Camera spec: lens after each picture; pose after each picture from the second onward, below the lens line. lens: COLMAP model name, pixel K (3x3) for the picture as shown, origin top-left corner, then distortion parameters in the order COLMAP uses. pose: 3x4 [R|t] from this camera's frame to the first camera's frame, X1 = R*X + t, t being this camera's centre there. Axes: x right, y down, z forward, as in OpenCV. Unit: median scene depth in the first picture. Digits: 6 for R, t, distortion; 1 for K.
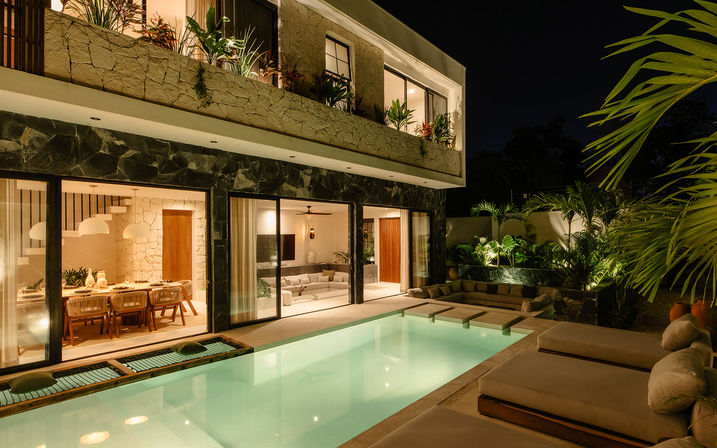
lens RADIAL K [[385.5, 0, 356.5], [0, 385.5, 229.8], [0, 0, 1]] dist [0.002185, 0.000312]
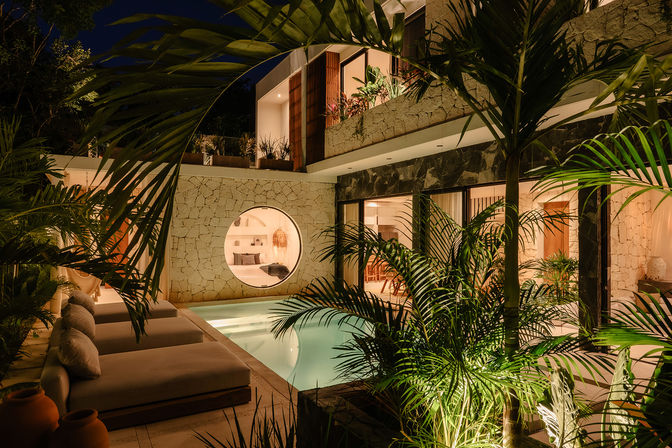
lens RADIAL K [[438.7, 0, 338.9], [0, 438.7, 229.7], [0, 0, 1]] dist [-0.013443, -0.003319]
pose [[-0.307635, -0.003145, -0.951499, 0.944432], [0.019121, 0.999772, -0.009487, 0.022600], [0.951312, -0.021112, -0.307505, 1.098404]]
